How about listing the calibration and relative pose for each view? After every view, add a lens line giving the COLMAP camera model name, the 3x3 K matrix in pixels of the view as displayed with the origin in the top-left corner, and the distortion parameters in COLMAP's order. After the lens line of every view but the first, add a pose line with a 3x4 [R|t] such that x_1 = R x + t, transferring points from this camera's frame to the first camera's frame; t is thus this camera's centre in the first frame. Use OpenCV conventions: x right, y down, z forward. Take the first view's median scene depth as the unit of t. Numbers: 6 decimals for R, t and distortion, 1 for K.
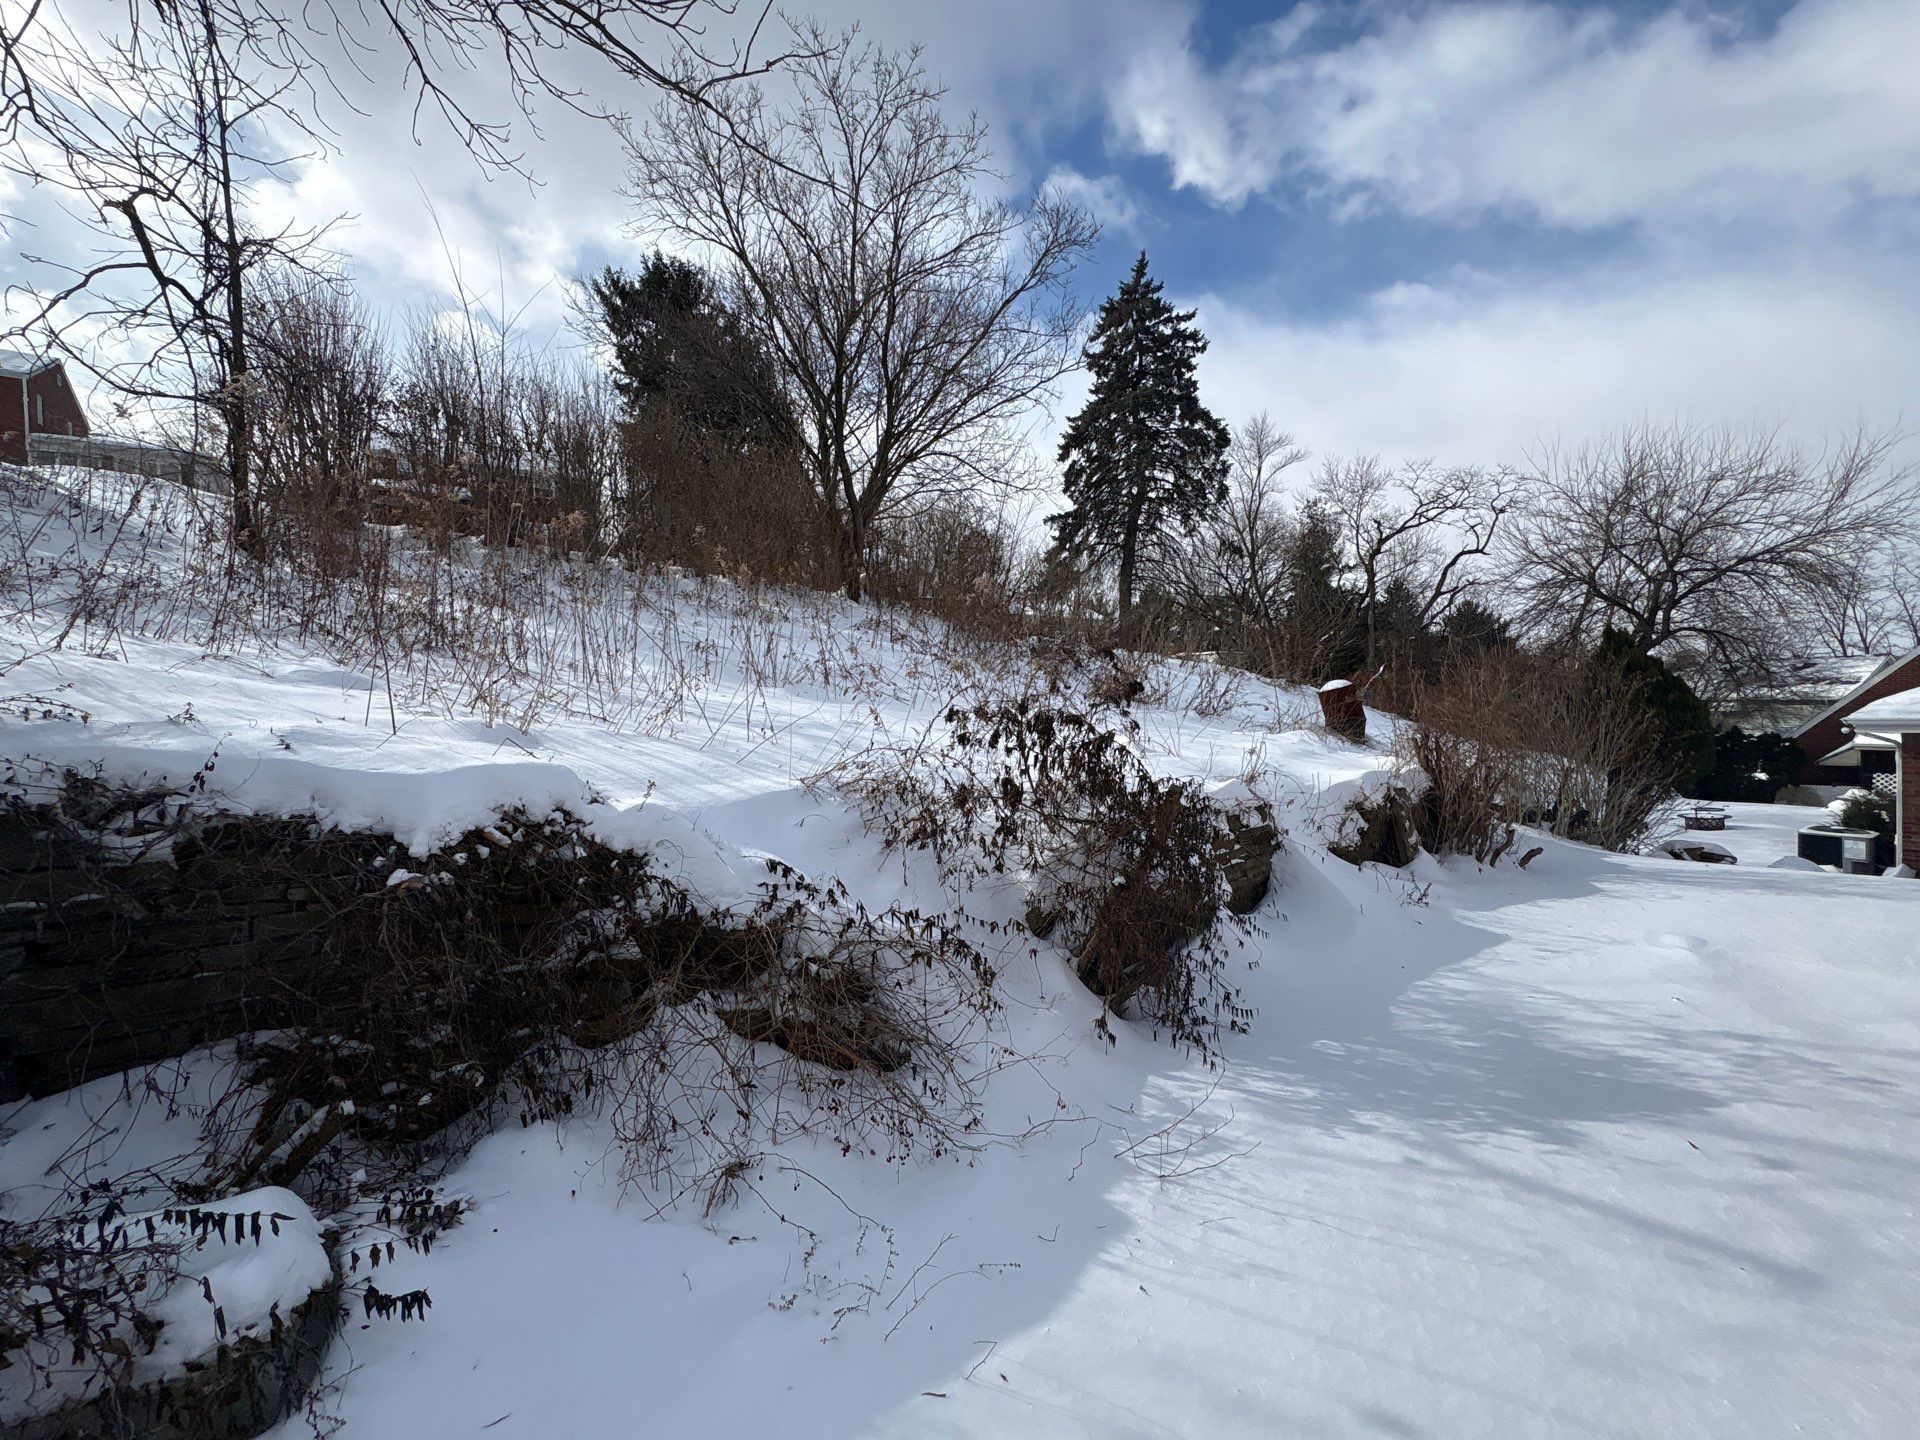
lens RADIAL K [[764.4, 0, 959.0], [0, 764.4, 719.0], [0, 0, 1]] dist [0.000912, -0.000273]
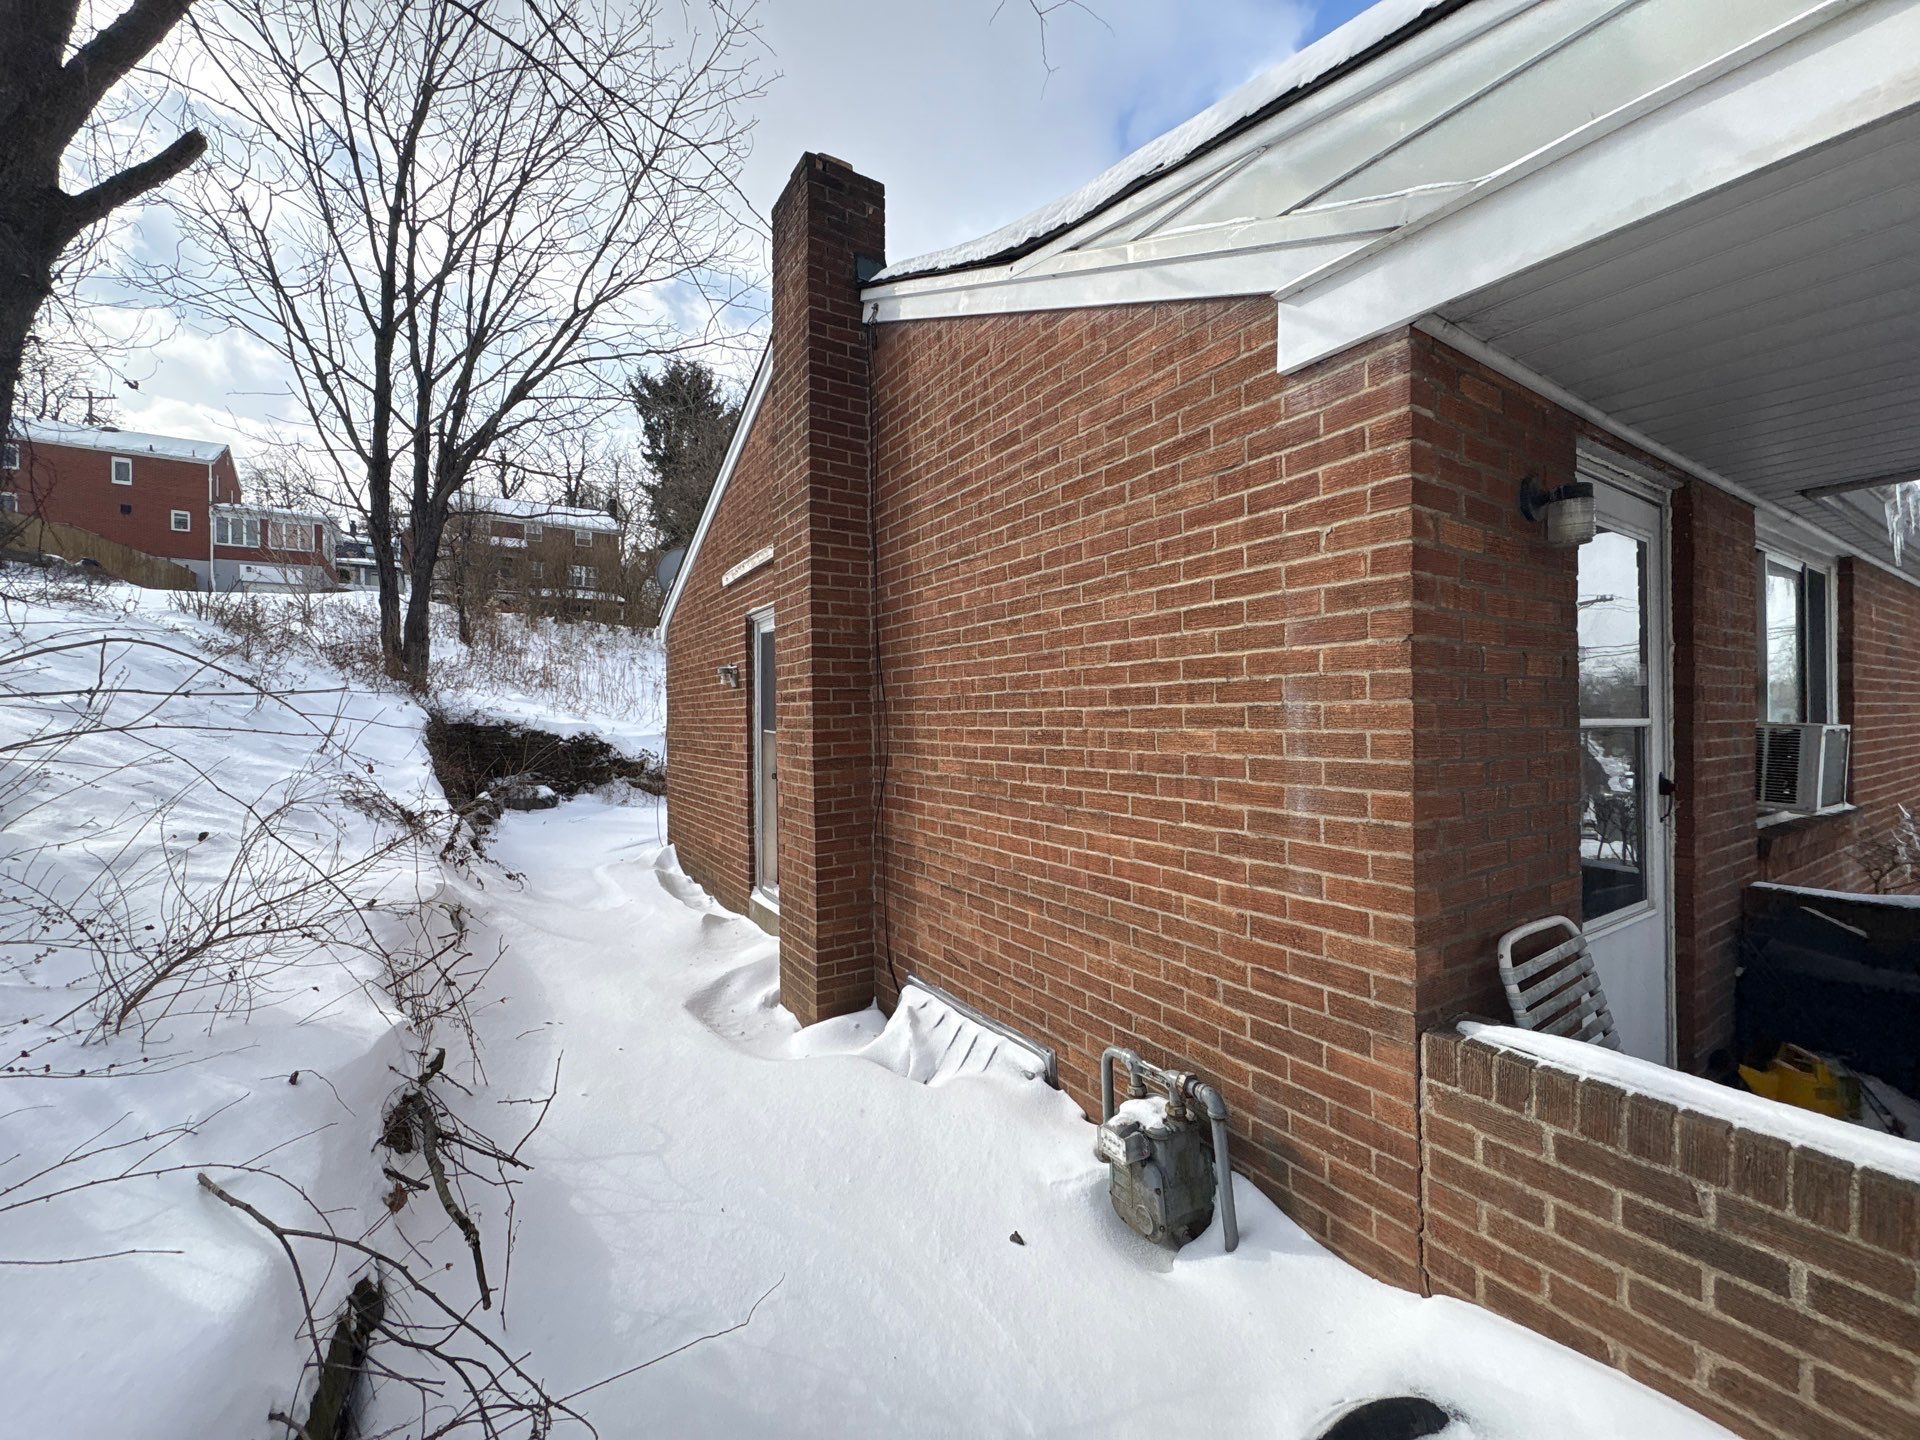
lens RADIAL K [[764.4, 0, 959.0], [0, 764.4, 719.0], [0, 0, 1]] dist [0.000912, -0.000273]
pose [[0.999263, 0.023897, -0.030029, 0.961348], [-0.024421, 0.999553, -0.017231, 0.034388], [0.029604, 0.017952, 0.999400, -1.871100]]
